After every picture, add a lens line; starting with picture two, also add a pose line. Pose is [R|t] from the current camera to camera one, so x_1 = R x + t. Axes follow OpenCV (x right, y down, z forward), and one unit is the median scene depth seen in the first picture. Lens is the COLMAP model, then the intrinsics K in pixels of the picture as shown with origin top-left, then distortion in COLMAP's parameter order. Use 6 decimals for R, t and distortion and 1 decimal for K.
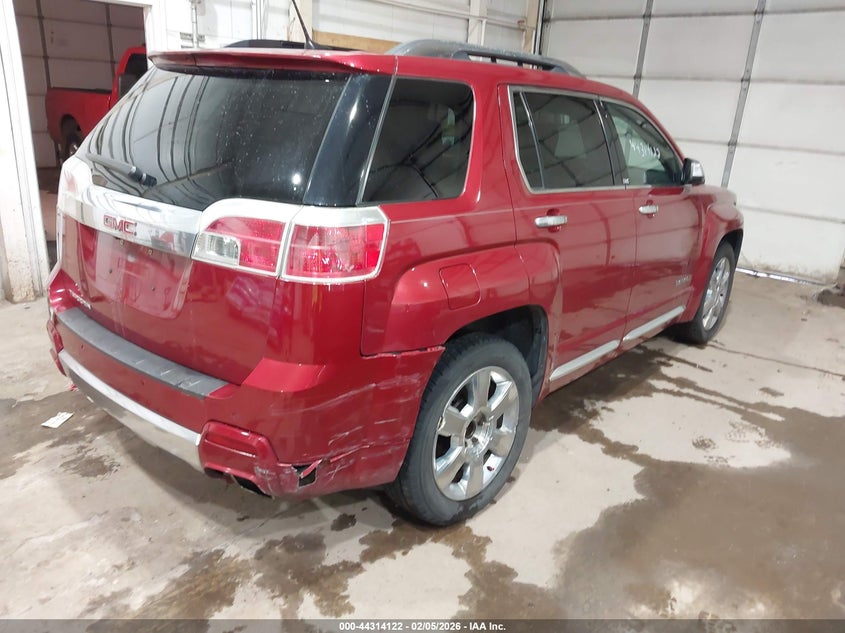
lens RADIAL K [[669.3, 0, 396.2], [0, 669.3, 314.3], [0, 0, 1]] dist [-0.010206, -0.008931]
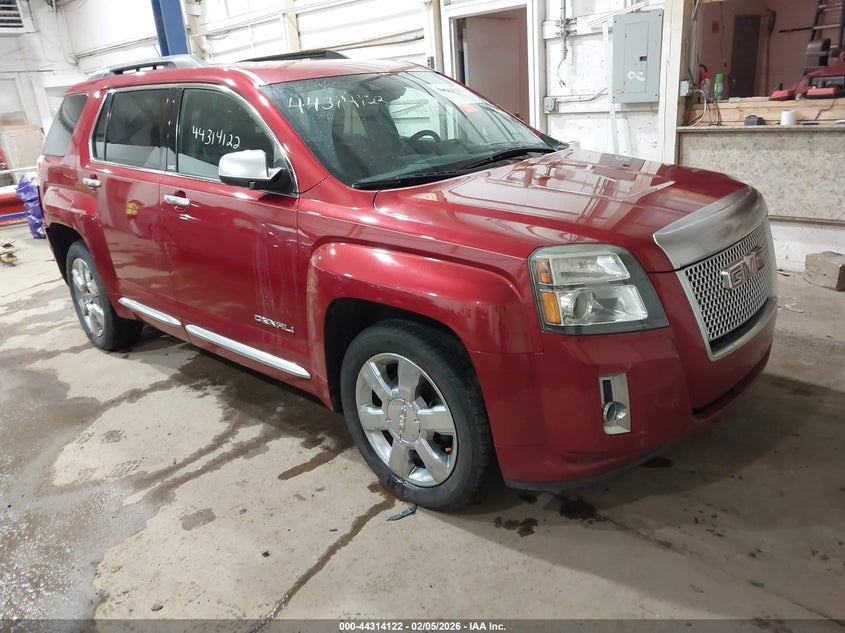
lens RADIAL K [[694.3, 0, 422.5], [0, 694.3, 316.5], [0, 0, 1]] dist [-0.006272, -0.004759]
pose [[-0.068692, 0.279365, -0.957725, 1.316289], [-0.217571, 0.932690, 0.287668, -0.355021], [0.973624, 0.228134, -0.003287, 1.357278]]
